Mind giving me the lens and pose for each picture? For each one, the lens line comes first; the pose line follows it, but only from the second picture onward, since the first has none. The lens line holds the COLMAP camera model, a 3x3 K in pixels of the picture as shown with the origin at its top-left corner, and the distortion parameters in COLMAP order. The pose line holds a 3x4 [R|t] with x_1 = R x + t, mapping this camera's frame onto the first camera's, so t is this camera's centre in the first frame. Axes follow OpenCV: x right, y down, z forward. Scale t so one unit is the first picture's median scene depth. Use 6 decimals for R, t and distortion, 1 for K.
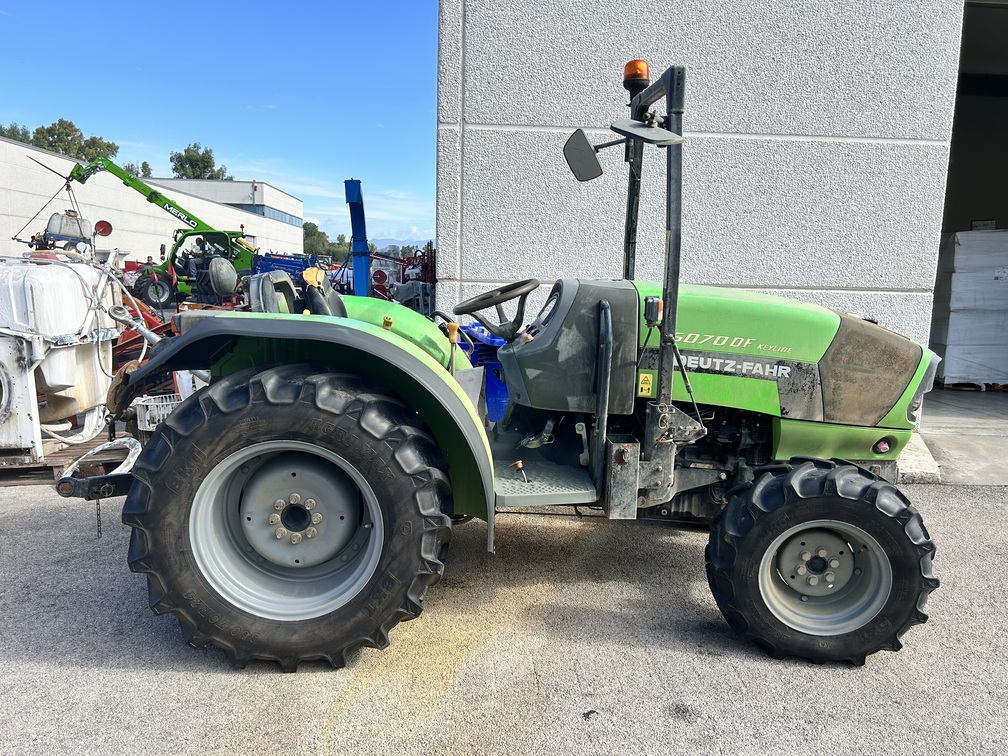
lens RADIAL K [[752.2, 0, 505.2], [0, 752.2, 382.1], [0, 0, 1]] dist [0.043876, -0.053622]
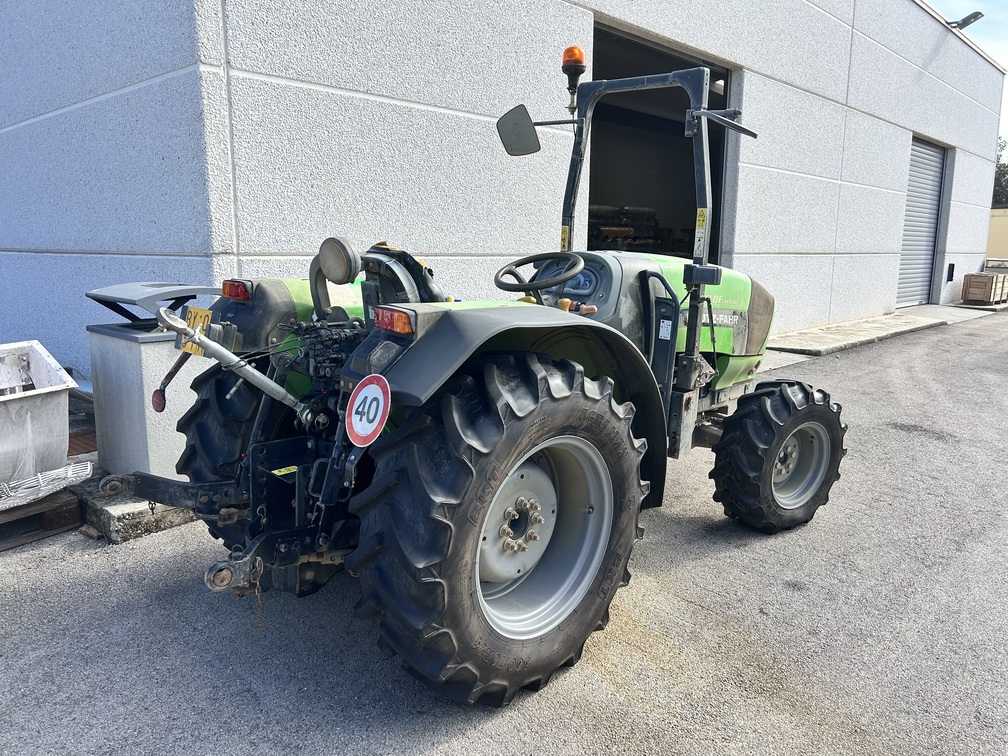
lens RADIAL K [[752.2, 0, 502.2], [0, 752.2, 375.0], [0, 0, 1]] dist [0.043876, -0.053622]
pose [[0.734185, -0.132218, 0.665951, -0.655978], [0.107579, 0.991118, 0.078176, -0.052979], [-0.670373, 0.014247, 0.741888, 0.256819]]
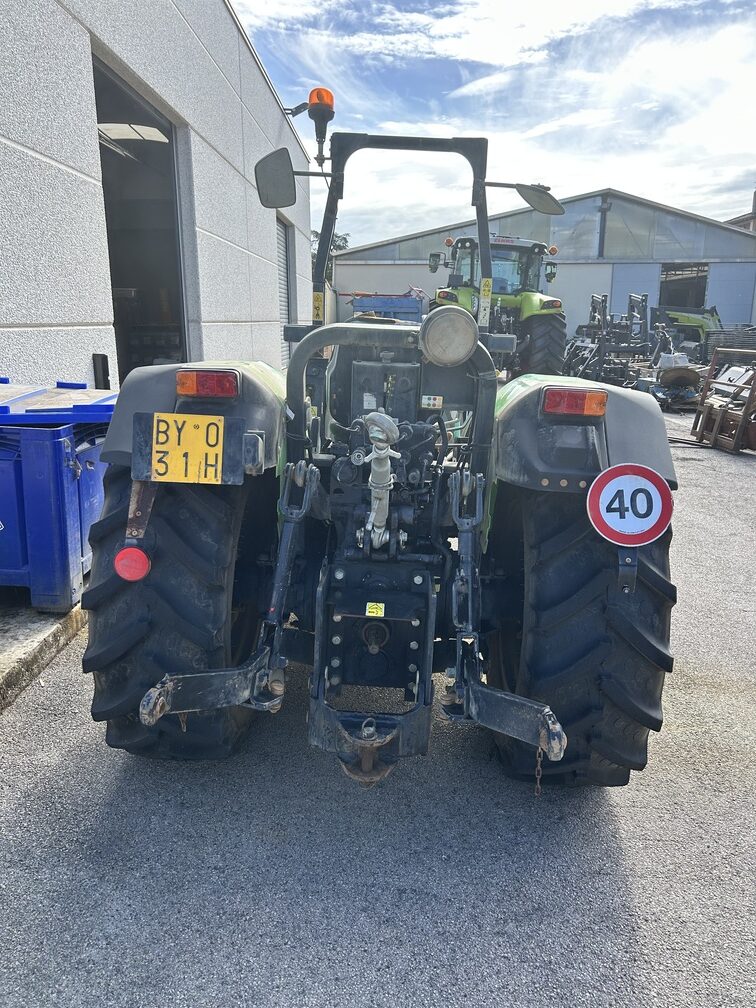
lens RADIAL K [[752.2, 0, 375.8], [0, 752.2, 501.6], [0, 0, 1]] dist [0.043876, -0.053622]
pose [[0.096489, -0.260234, 0.960712, -0.848462], [0.144801, 0.958617, 0.245123, -0.139842], [-0.984745, 0.115460, 0.130179, 0.823955]]
